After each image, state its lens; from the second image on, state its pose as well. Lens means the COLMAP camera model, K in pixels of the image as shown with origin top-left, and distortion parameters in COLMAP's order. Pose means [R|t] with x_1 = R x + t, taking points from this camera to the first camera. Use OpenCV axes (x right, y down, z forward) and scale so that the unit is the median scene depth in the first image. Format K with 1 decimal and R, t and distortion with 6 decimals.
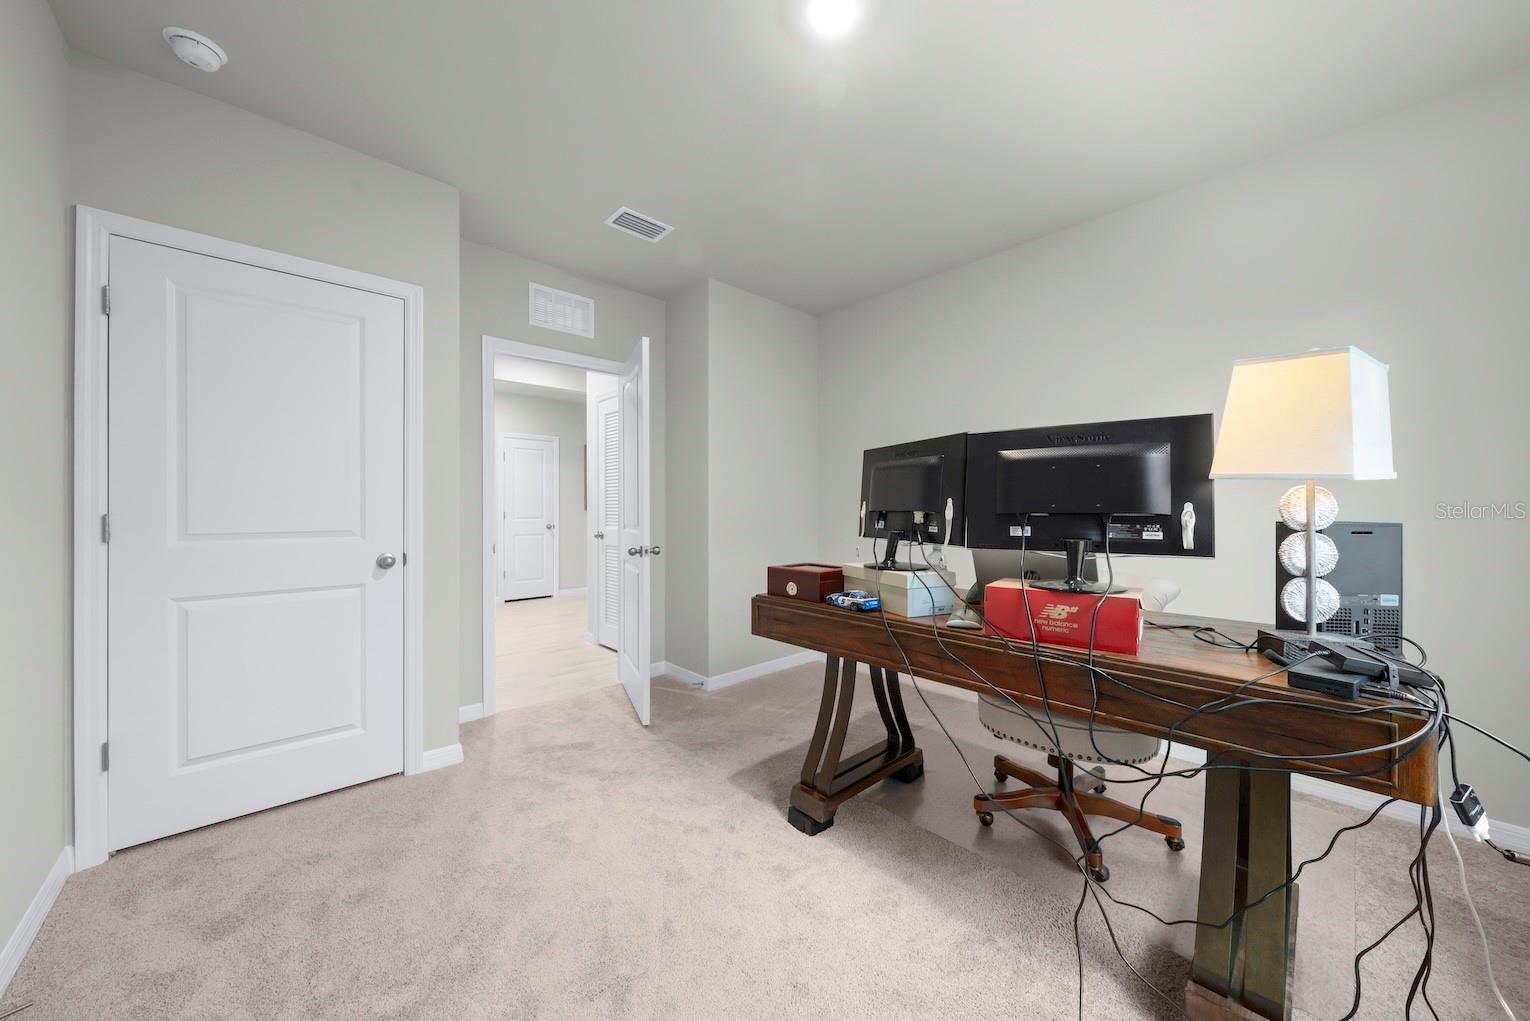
lens RADIAL K [[536.6, 0, 767.3], [0, 536.6, 511.0], [0, 0, 1]] dist [-0.000775, 0.000015]
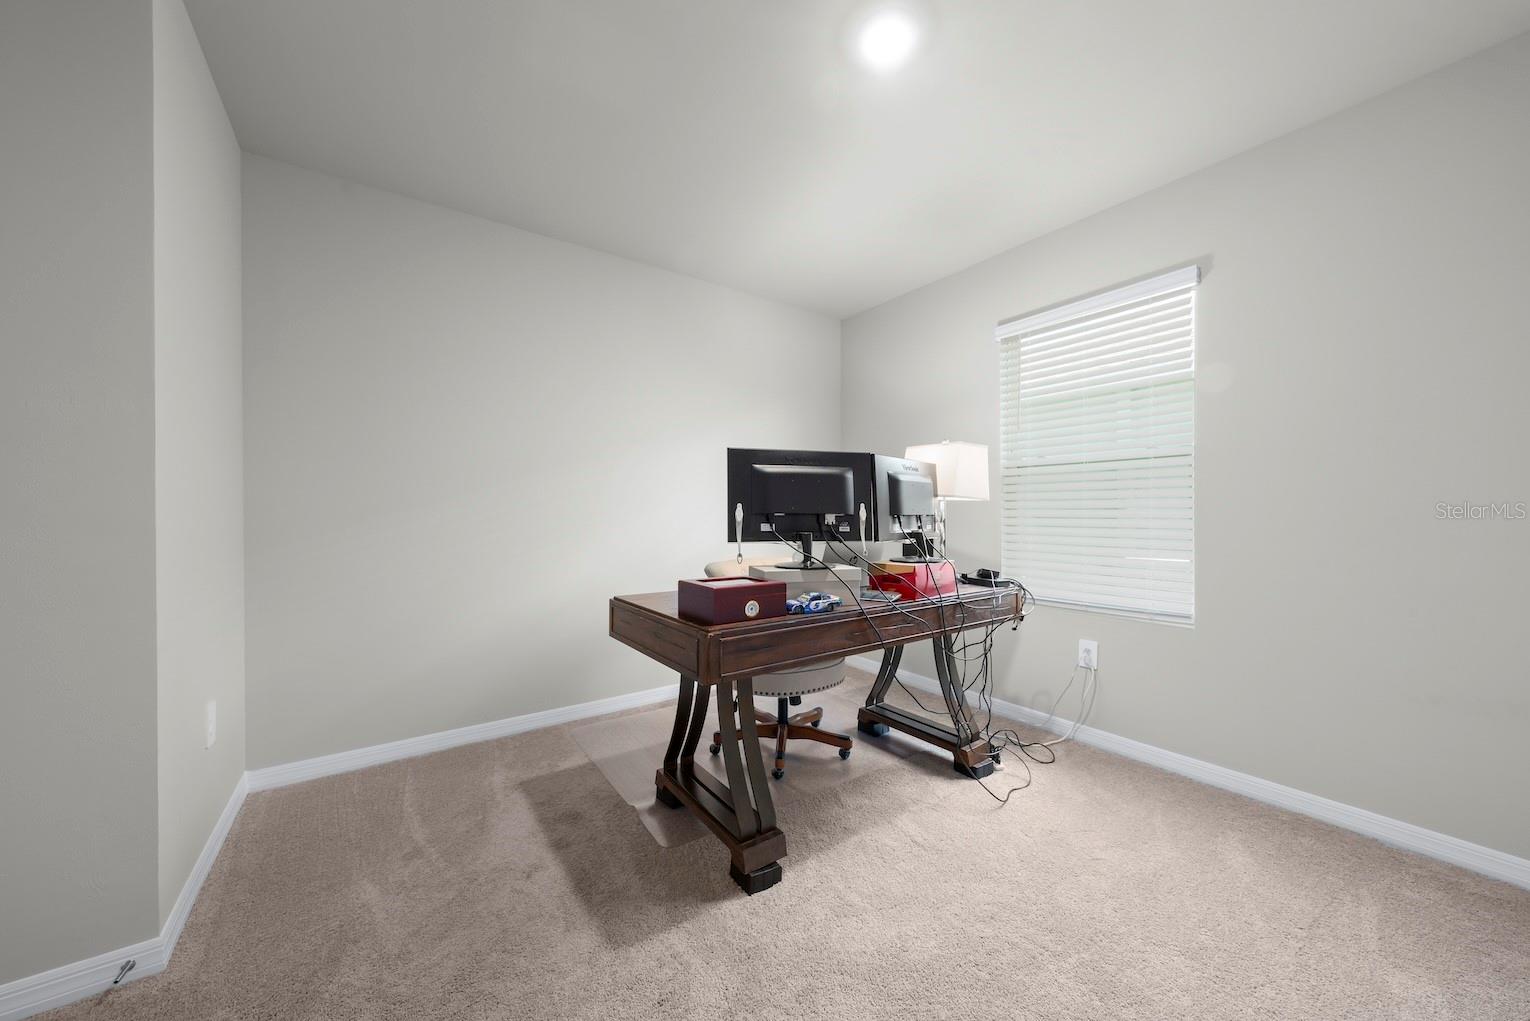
lens RADIAL K [[536.6, 0, 767.3], [0, 536.6, 511.0], [0, 0, 1]] dist [-0.000775, 0.000015]
pose [[0.129580, -0.002065, 0.991567, -0.844364], [0.002085, 0.999996, 0.001810, -0.007432], [-0.991567, 0.001833, 0.129583, 0.955635]]
